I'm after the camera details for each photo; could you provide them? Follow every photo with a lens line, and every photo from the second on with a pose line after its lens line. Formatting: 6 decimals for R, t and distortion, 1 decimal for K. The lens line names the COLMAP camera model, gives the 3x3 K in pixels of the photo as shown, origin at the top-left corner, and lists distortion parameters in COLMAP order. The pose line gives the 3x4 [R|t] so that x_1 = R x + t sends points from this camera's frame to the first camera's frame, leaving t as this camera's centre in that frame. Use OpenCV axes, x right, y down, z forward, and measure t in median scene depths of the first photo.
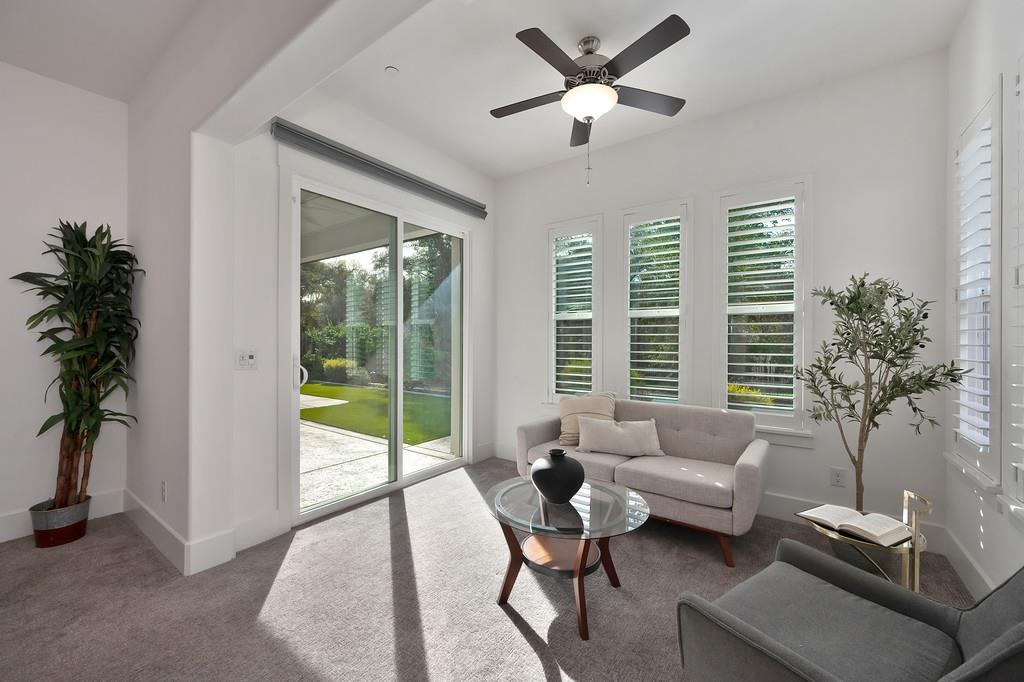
lens RADIAL K [[401.1, 0, 508.7], [0, 401.1, 342.9], [0, 0, 1]] dist [-0.003698, 0.000066]
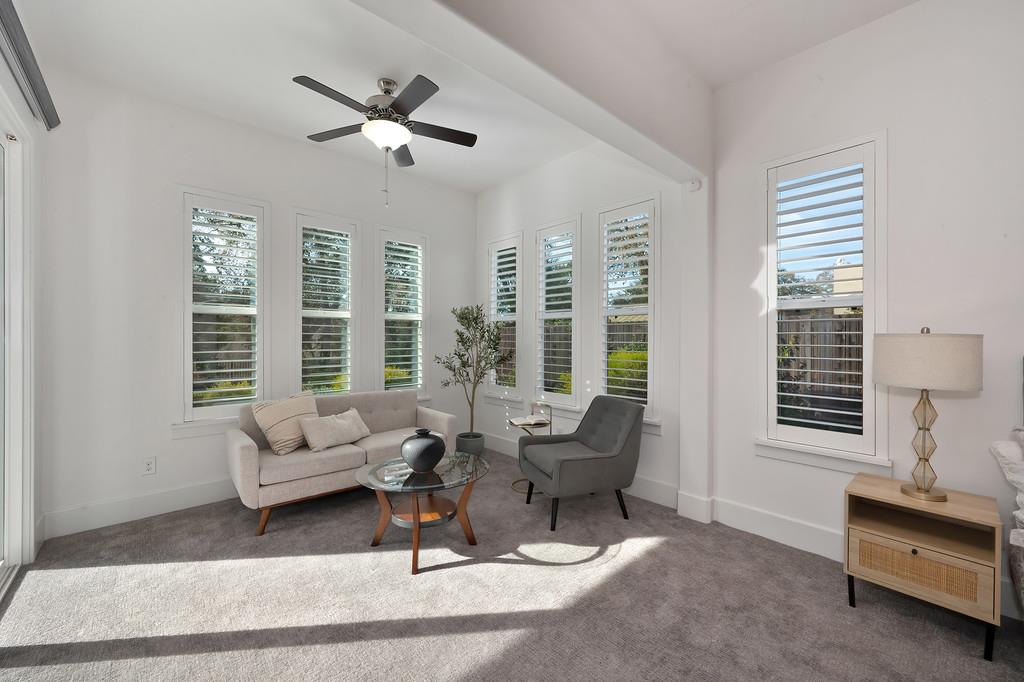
lens RADIAL K [[401.1, 0, 508.1], [0, 401.1, 338.8], [0, 0, 1]] dist [-0.003698, 0.000066]
pose [[0.205759, 0.003628, 0.978596, -0.664599], [0.008622, 0.999948, -0.005520, 0.003888], [-0.978565, 0.009573, 0.205717, 0.320544]]
